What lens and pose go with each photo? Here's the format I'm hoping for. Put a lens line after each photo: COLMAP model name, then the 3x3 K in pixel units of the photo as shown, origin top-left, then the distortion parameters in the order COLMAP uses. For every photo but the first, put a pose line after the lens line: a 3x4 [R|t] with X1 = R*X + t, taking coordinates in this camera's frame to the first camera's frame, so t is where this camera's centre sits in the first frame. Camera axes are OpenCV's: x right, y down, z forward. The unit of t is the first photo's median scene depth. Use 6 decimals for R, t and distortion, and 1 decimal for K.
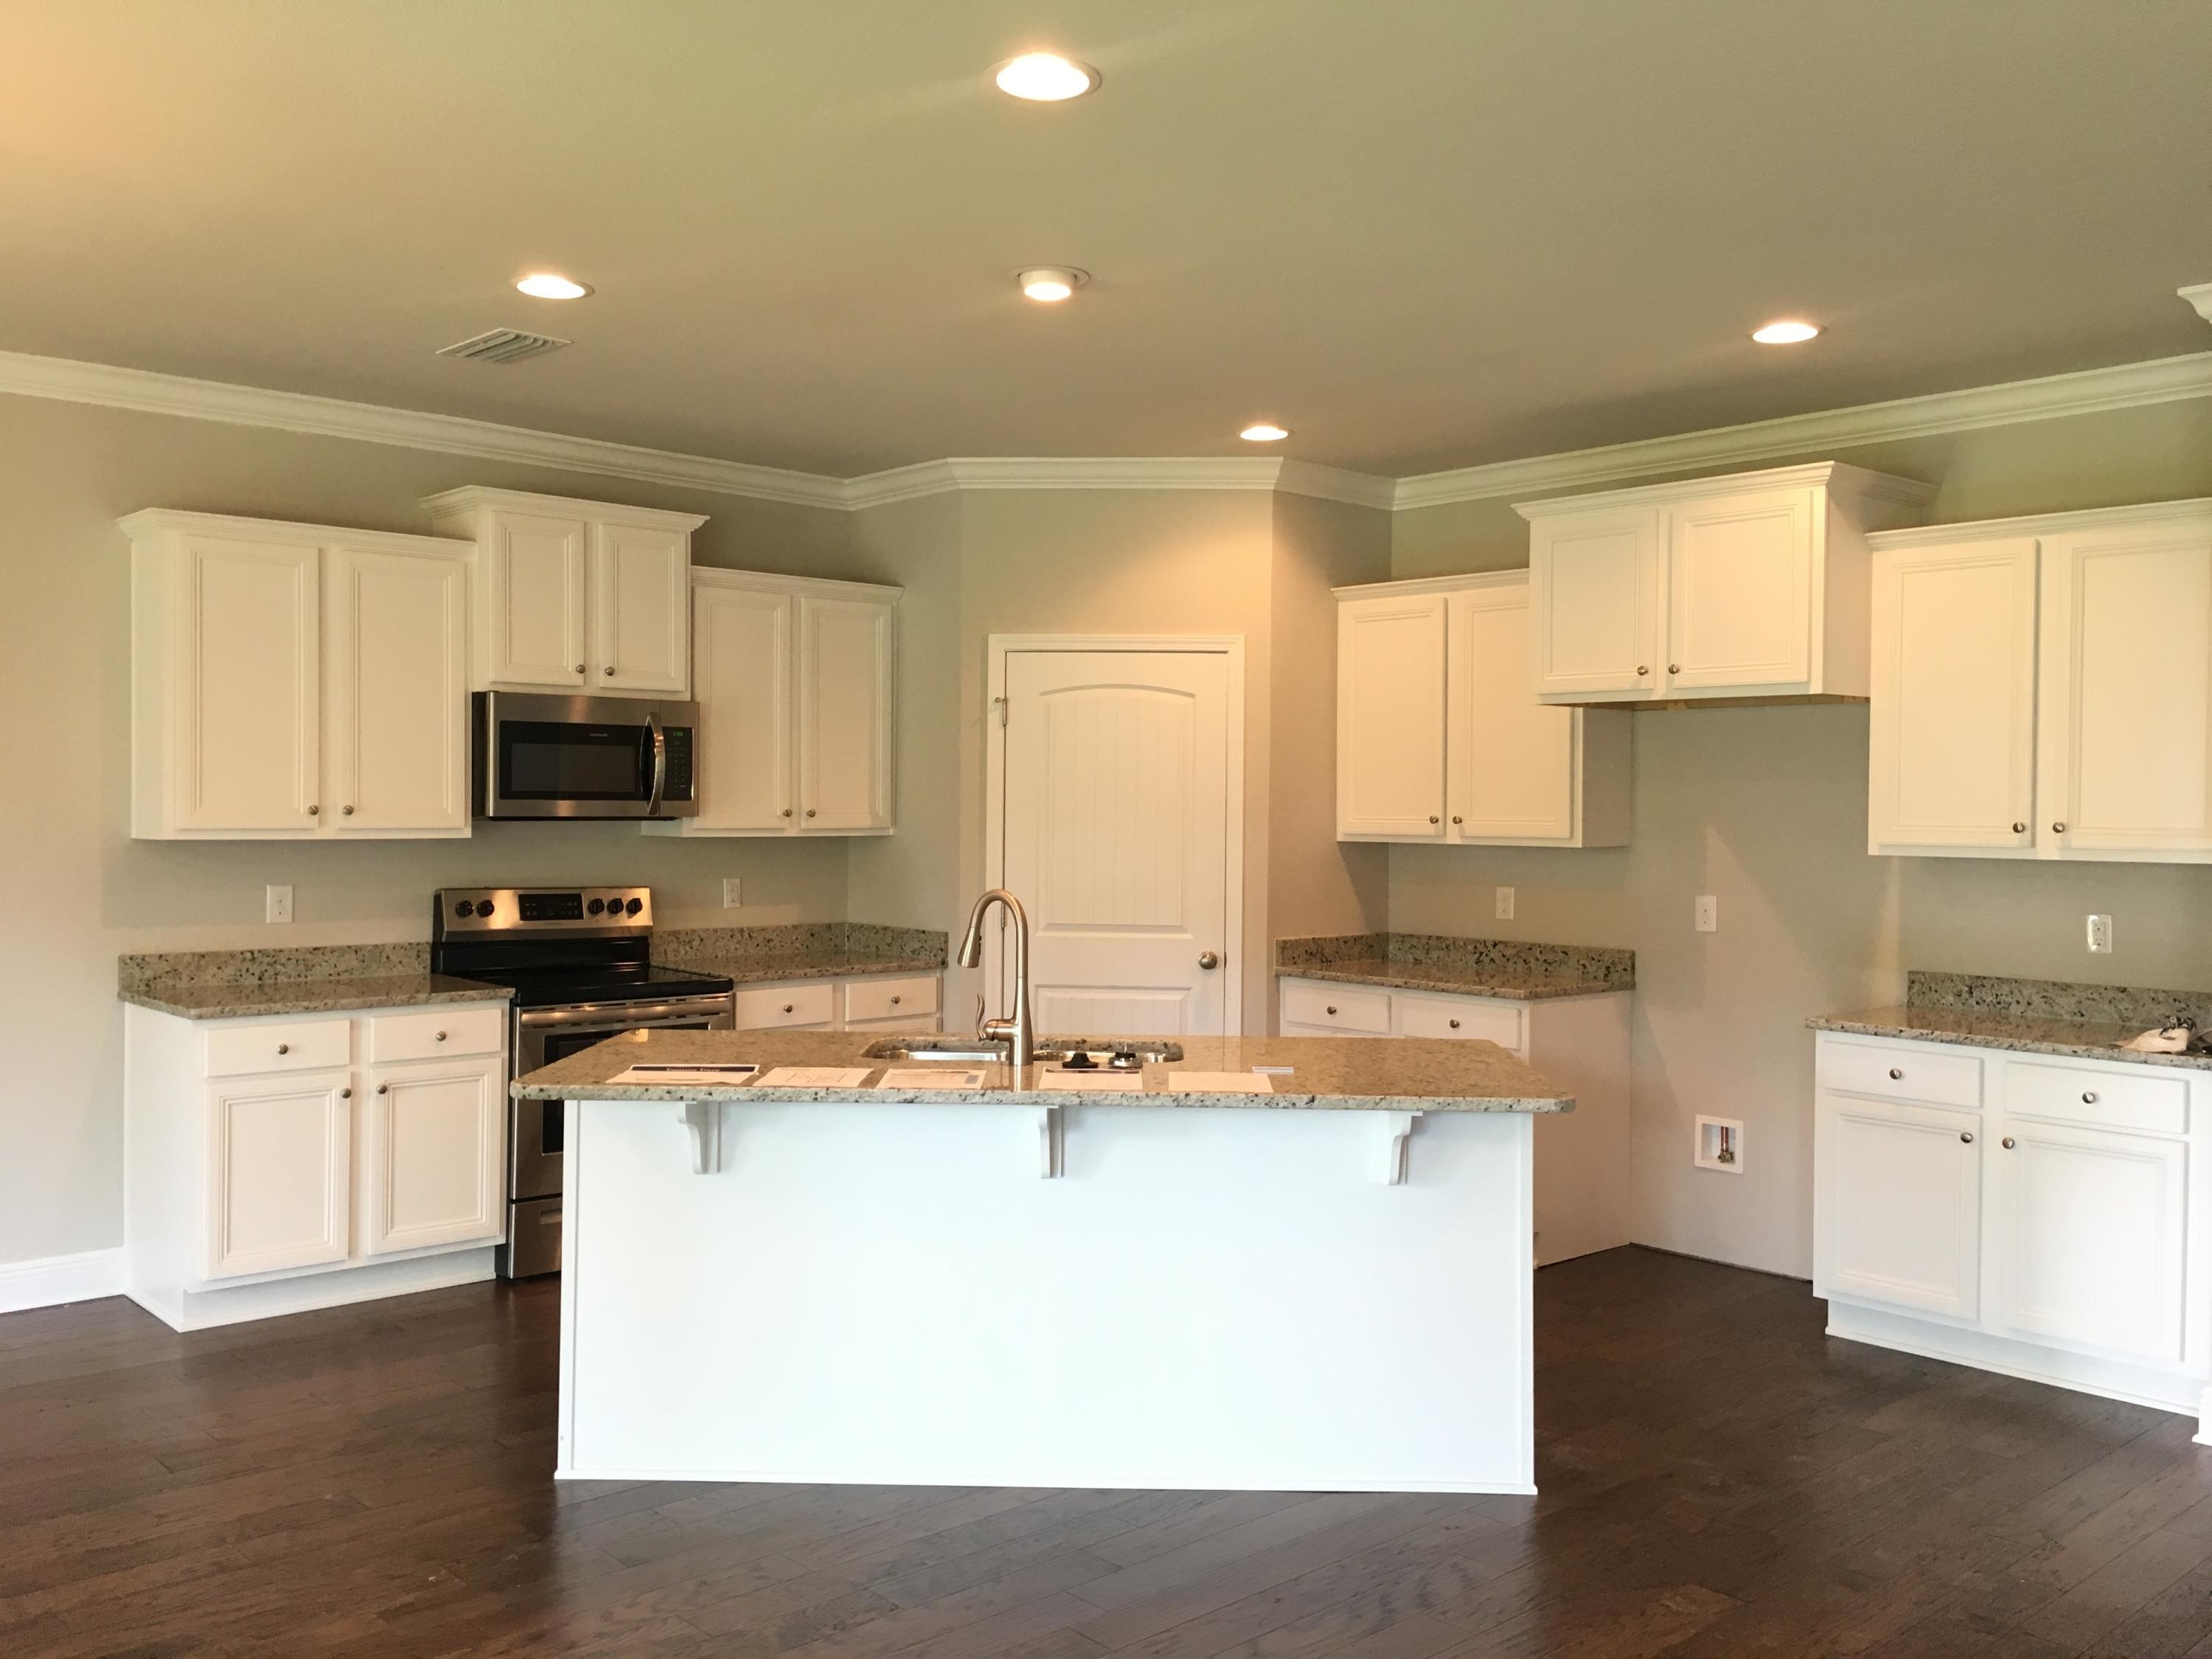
lens RADIAL K [[1889.8, 0, 1102.6], [0, 1889.8, 836.3], [0, 0, 1]] dist [0.046700, -0.031854]
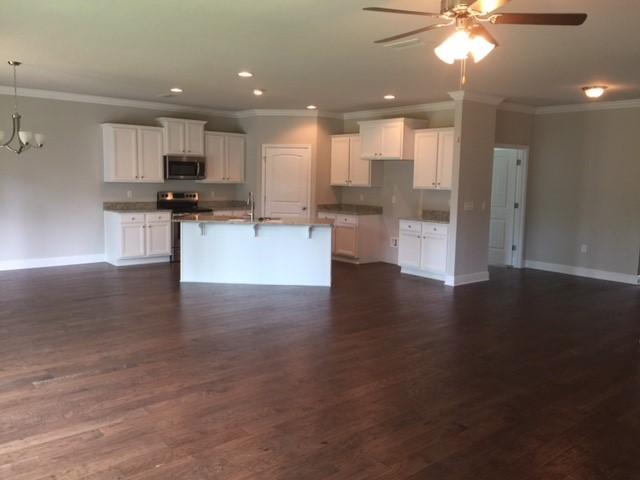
lens RADIAL K [[546.8, 0, 319.7], [0, 546.8, 235.2], [0, 0, 1]] dist [0.046700, -0.031854]
pose [[0.999277, 0.014857, -0.034984, 0.174490], [-0.011662, 0.995889, 0.089830, 0.004876], [0.036175, -0.089357, 0.995343, -0.575508]]
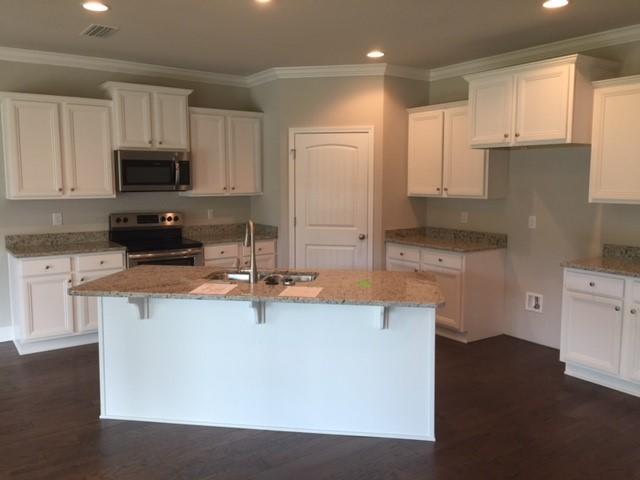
lens RADIAL K [[546.8, 0, 316.7], [0, 546.8, 237.6], [0, 0, 1]] dist [0.046700, -0.031854]
pose [[0.991515, 0.004695, -0.129907, 0.111138], [0.007075, 0.995918, 0.089990, -0.013184], [0.129799, -0.090145, 0.987434, 0.151908]]
